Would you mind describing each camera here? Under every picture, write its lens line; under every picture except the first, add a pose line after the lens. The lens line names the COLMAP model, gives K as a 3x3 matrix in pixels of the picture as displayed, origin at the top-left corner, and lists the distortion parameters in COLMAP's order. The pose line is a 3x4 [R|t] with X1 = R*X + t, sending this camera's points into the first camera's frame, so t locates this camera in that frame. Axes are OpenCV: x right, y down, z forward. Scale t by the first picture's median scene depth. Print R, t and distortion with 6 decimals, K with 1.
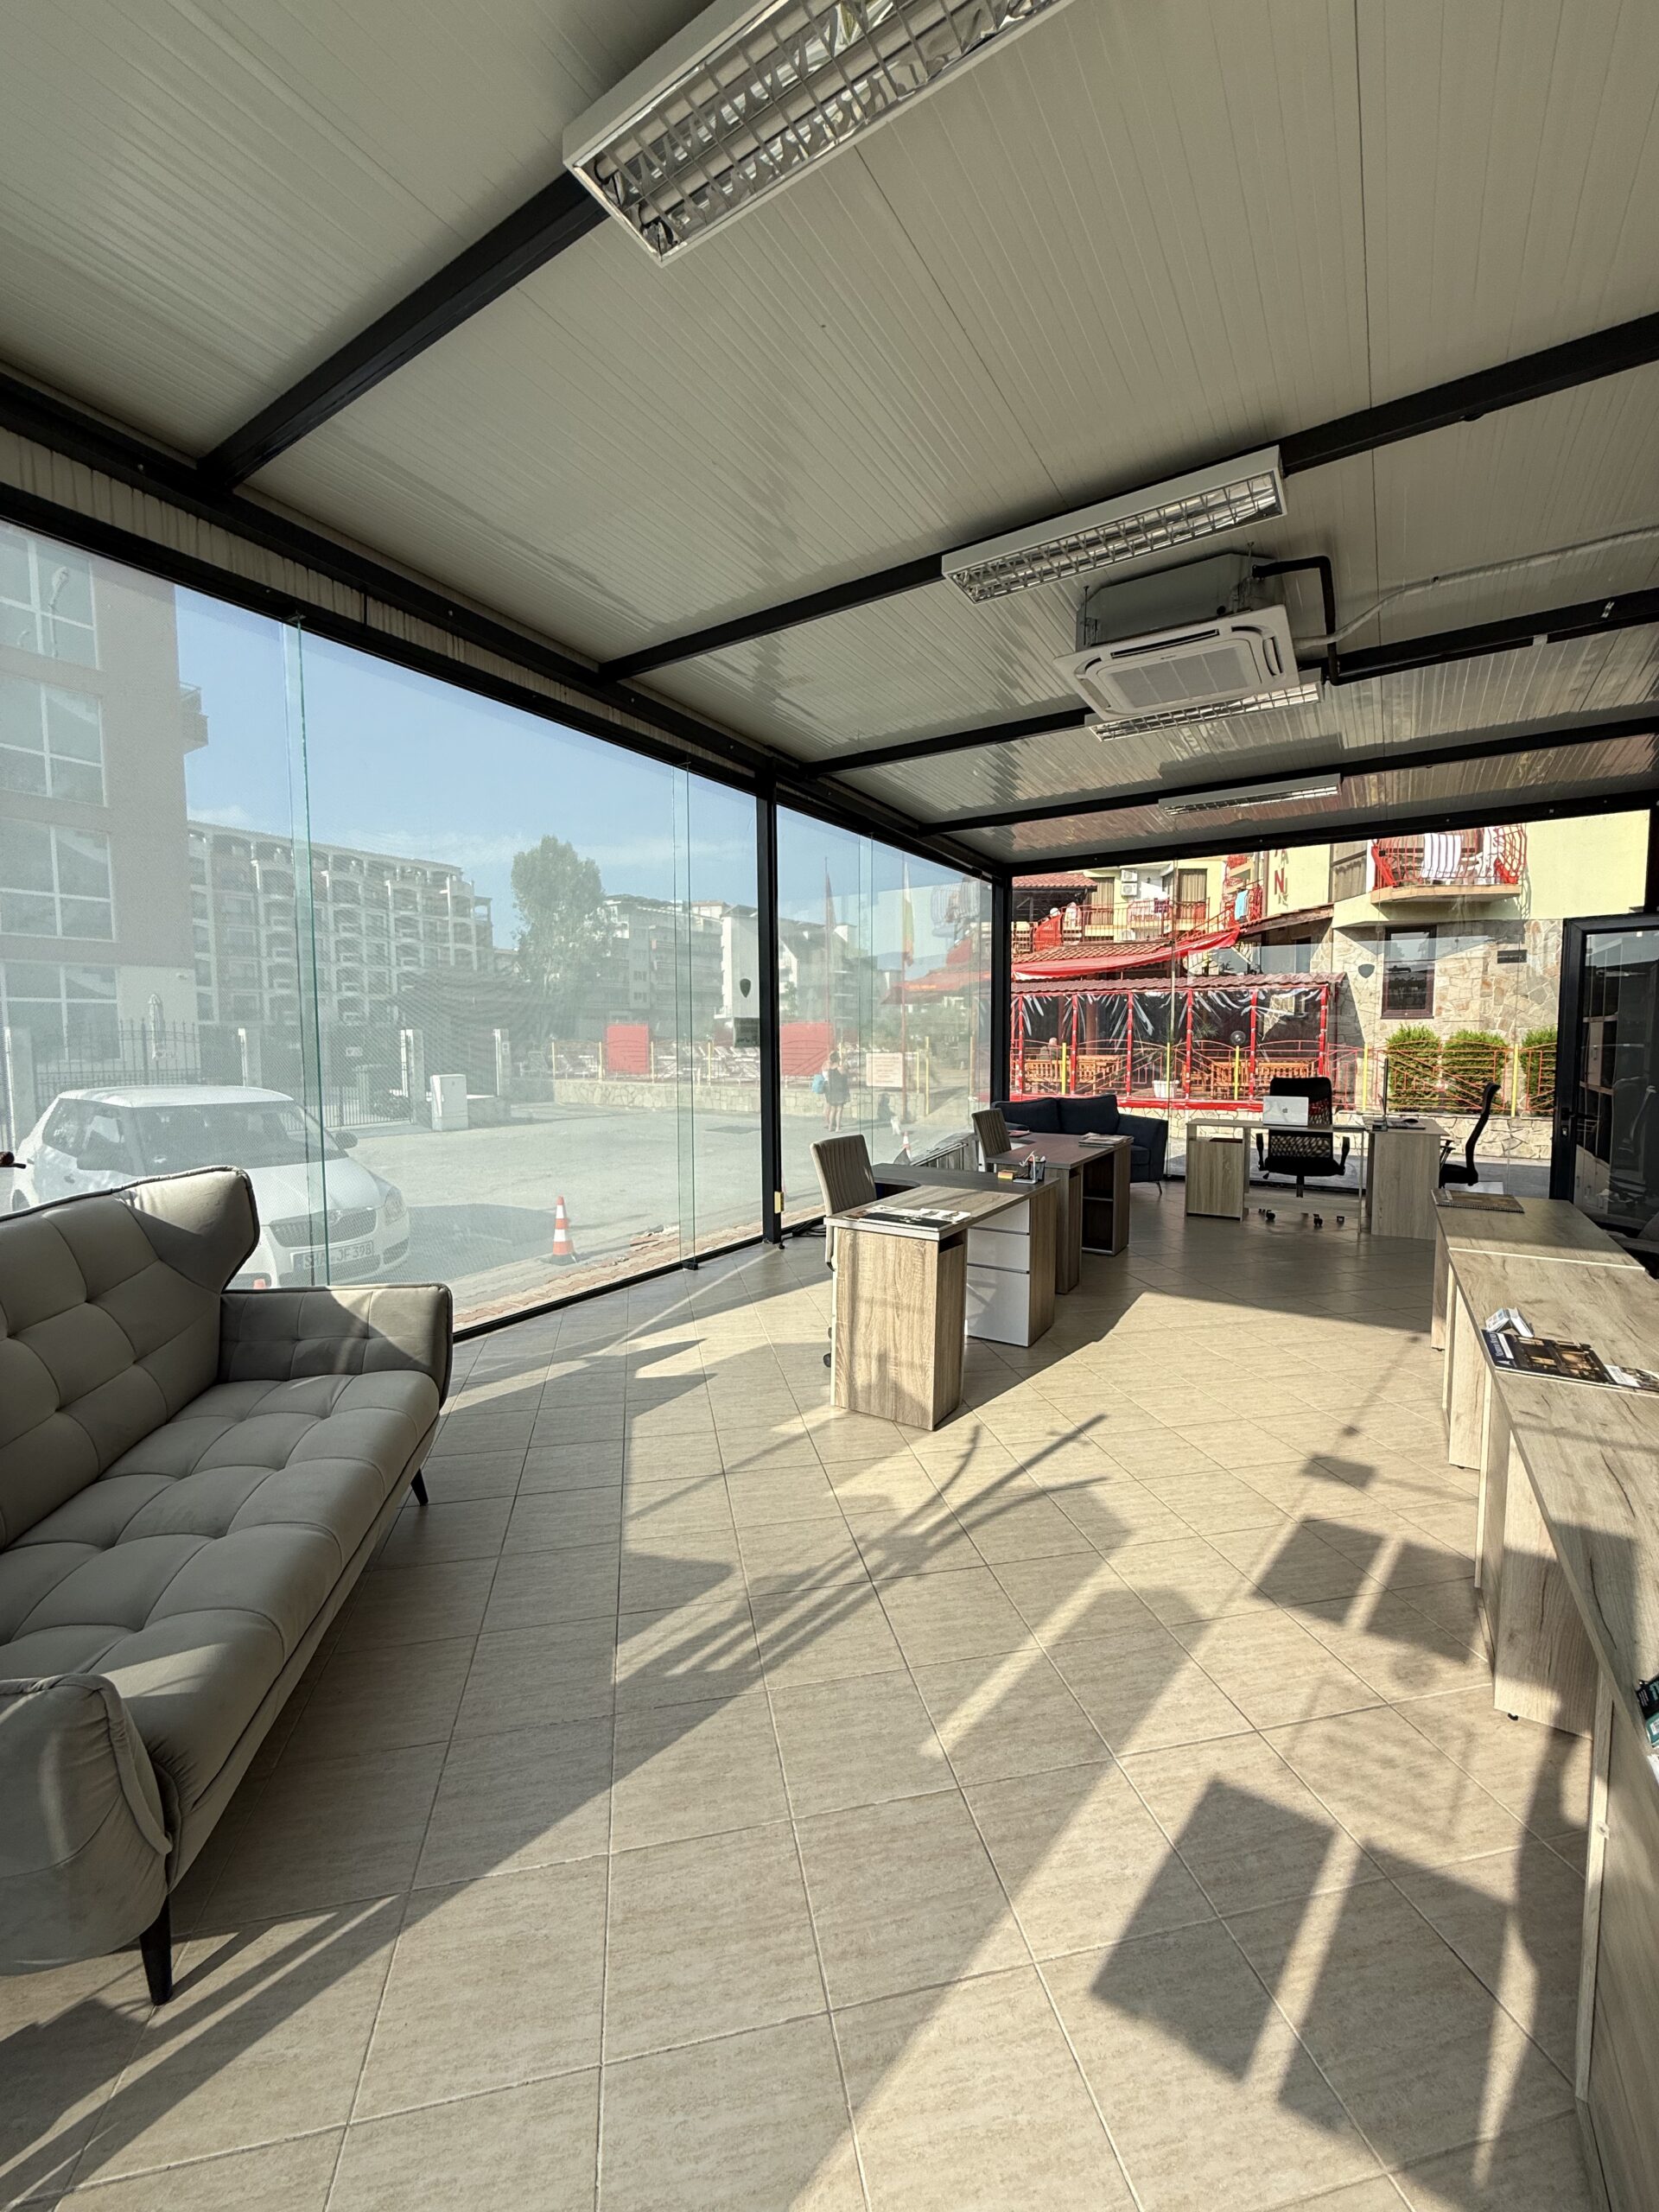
lens RADIAL K [[873.4, 0, 827.1], [0, 873.4, 1104.5], [0, 0, 1]] dist [-0.000970, -0.000236]
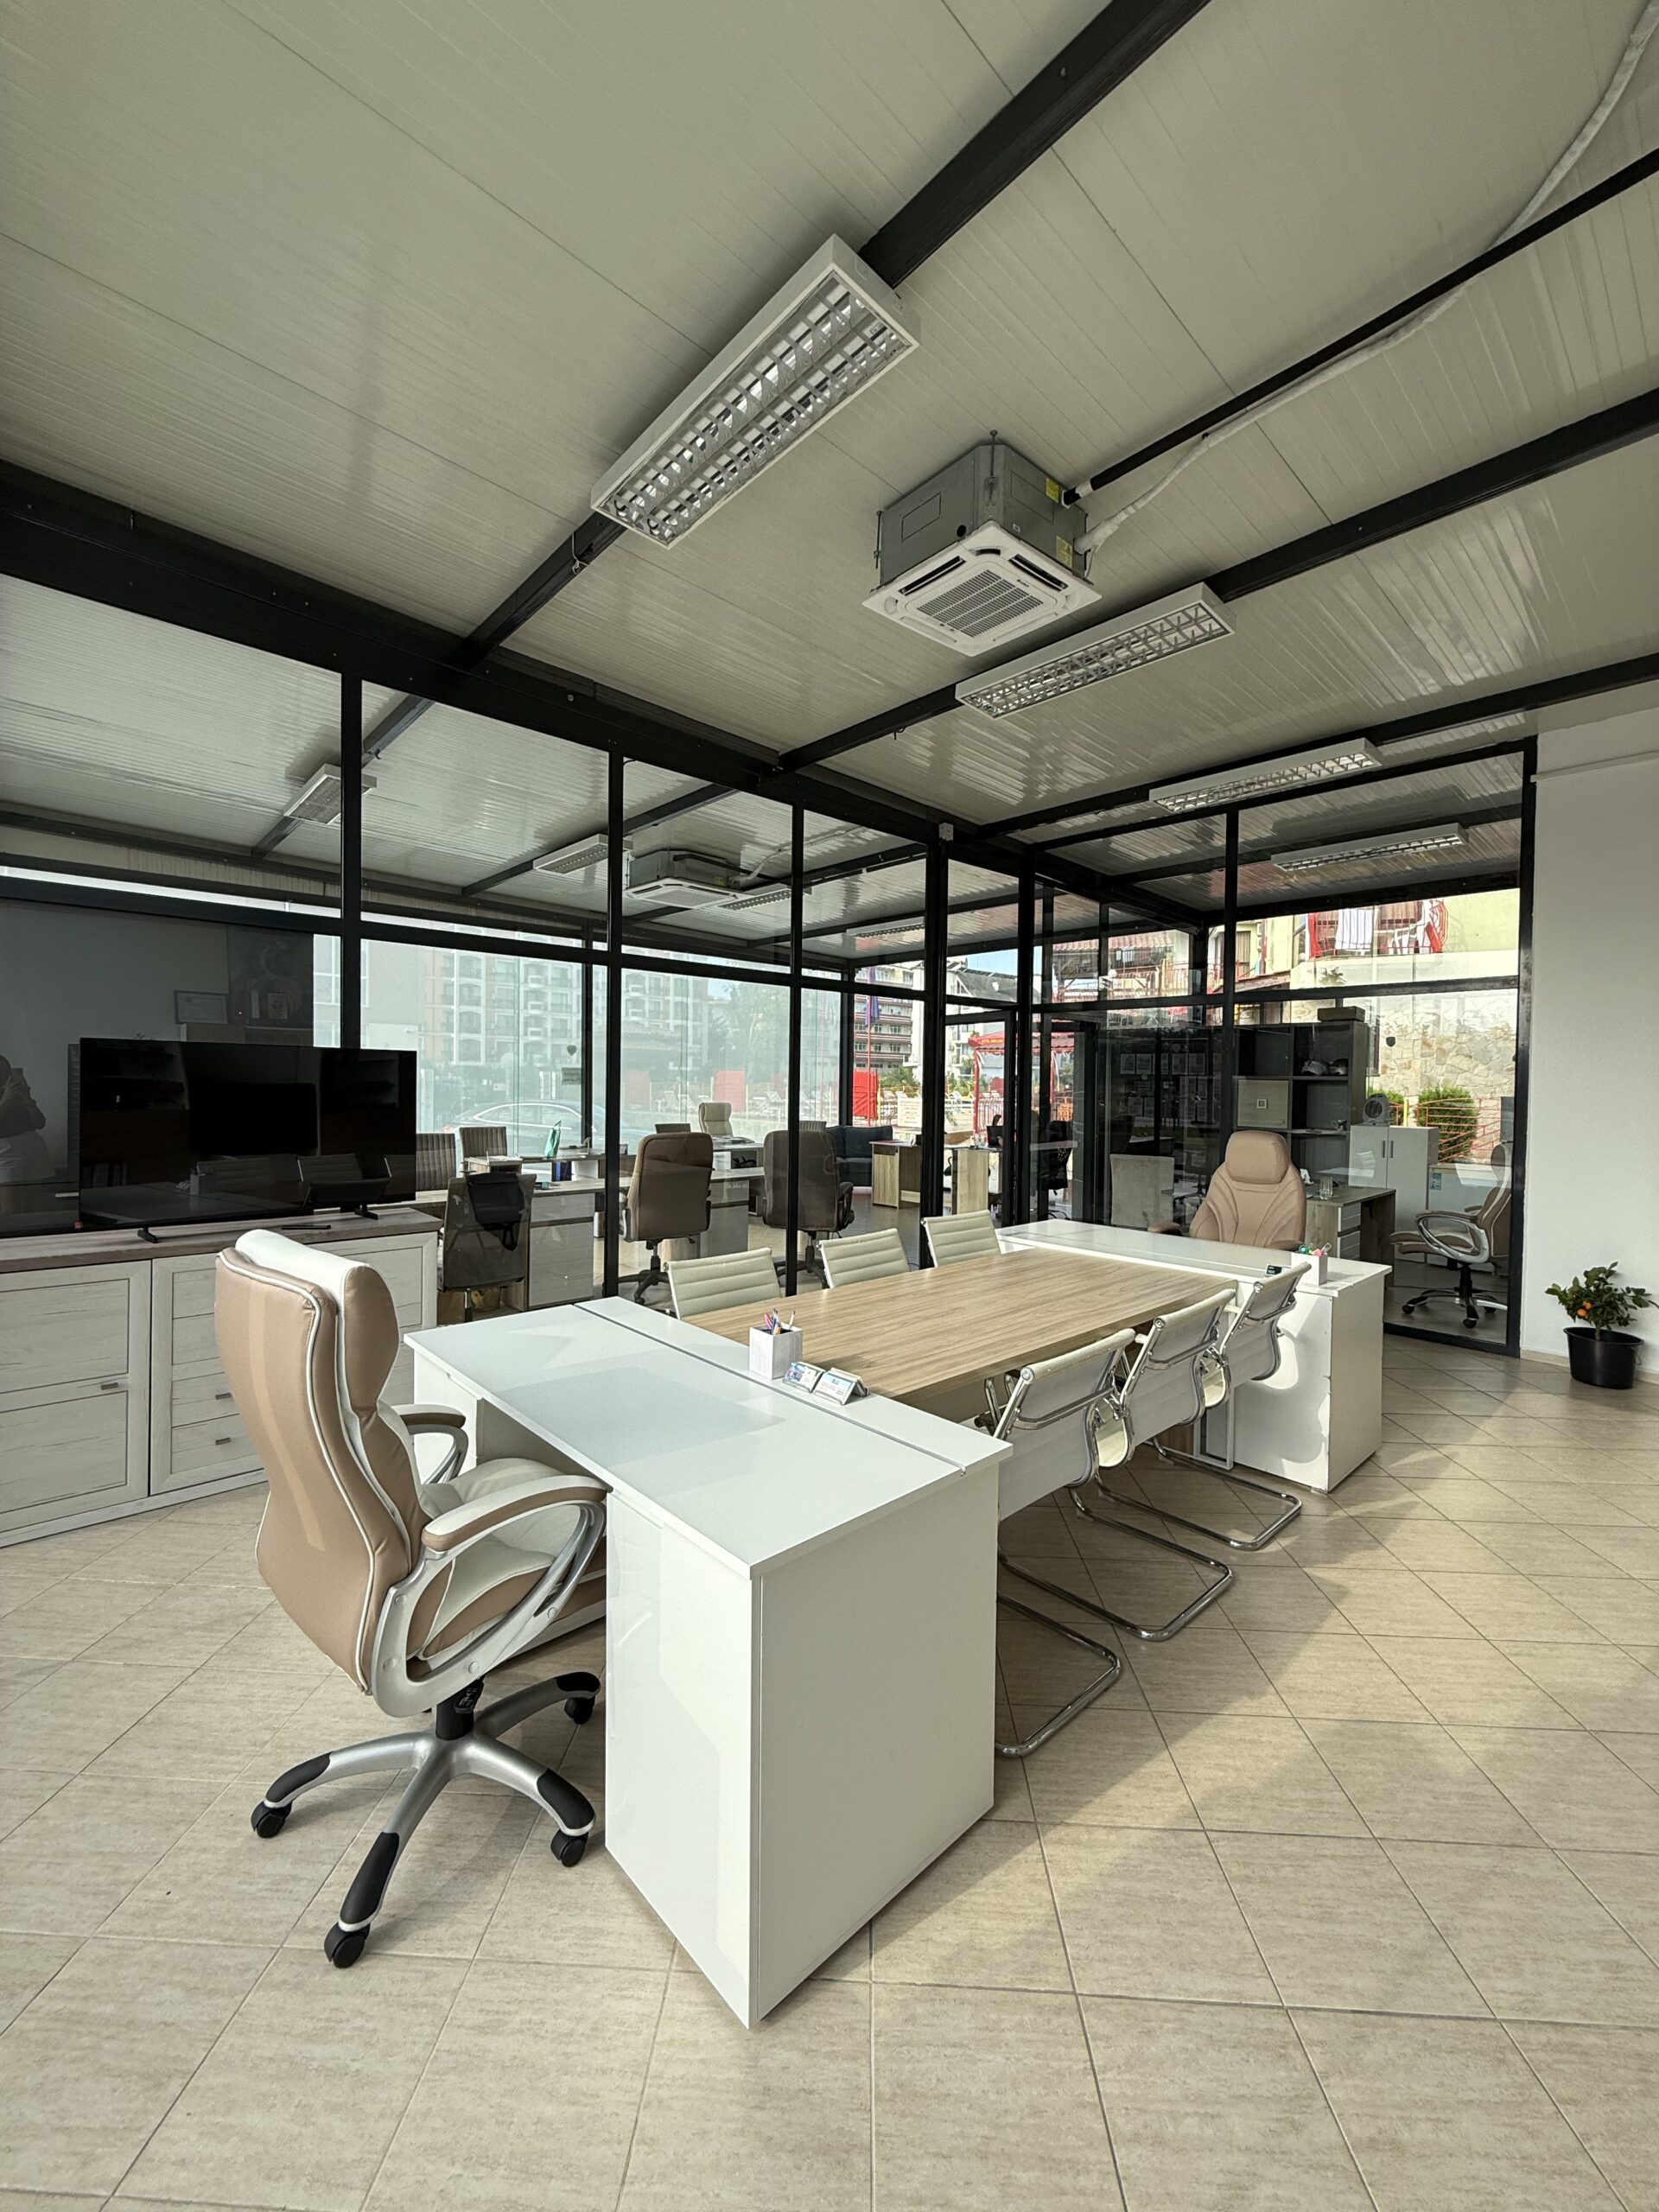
lens RADIAL K [[873.4, 0, 831.6], [0, 873.4, 1097.7], [0, 0, 1]] dist [-0.000970, -0.000236]
pose [[0.967537, 0.023446, -0.251641, 0.839436], [-0.038820, 0.997659, -0.056304, 0.037184], [0.249732, 0.064245, 0.966181, -0.532617]]
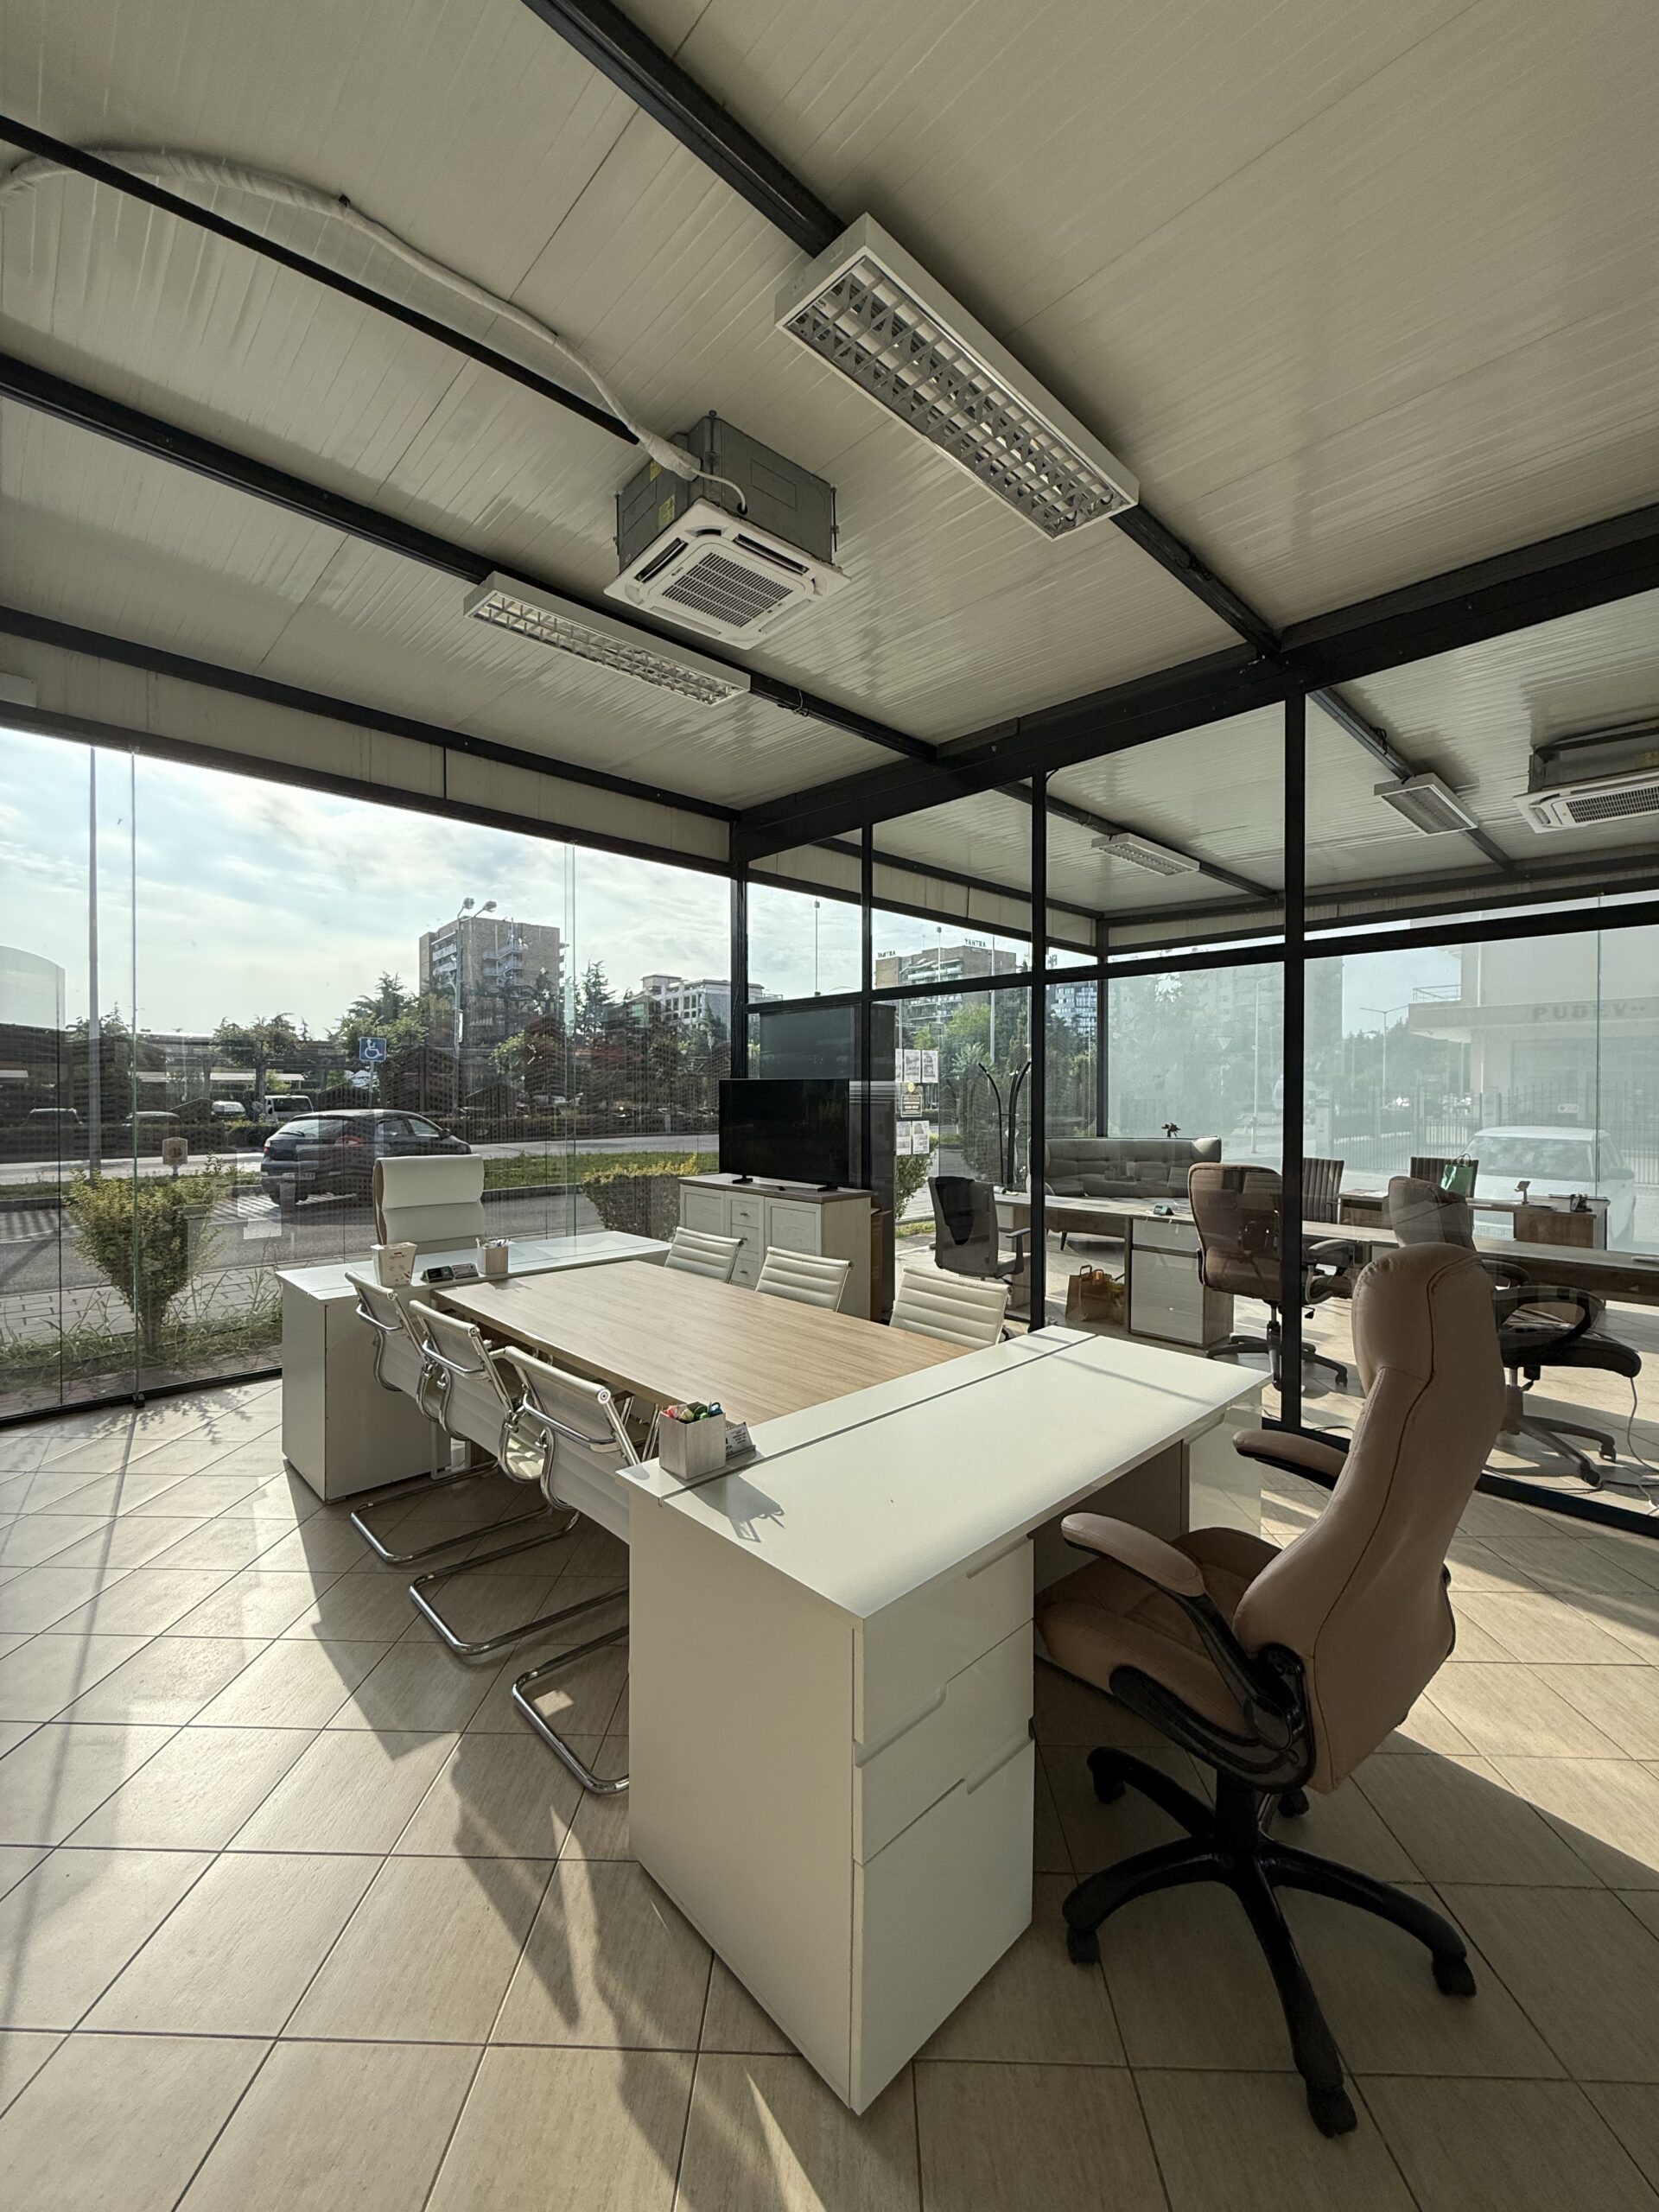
lens RADIAL K [[873.4, 0, 827.3], [0, 873.4, 1095.1], [0, 0, 1]] dist [-0.000970, -0.000236]
pose [[-0.233534, 0.006926, -0.972324, 1.250588], [-0.080976, 0.996362, 0.026546, -0.020961], [0.968971, 0.084935, -0.232123, 0.157297]]
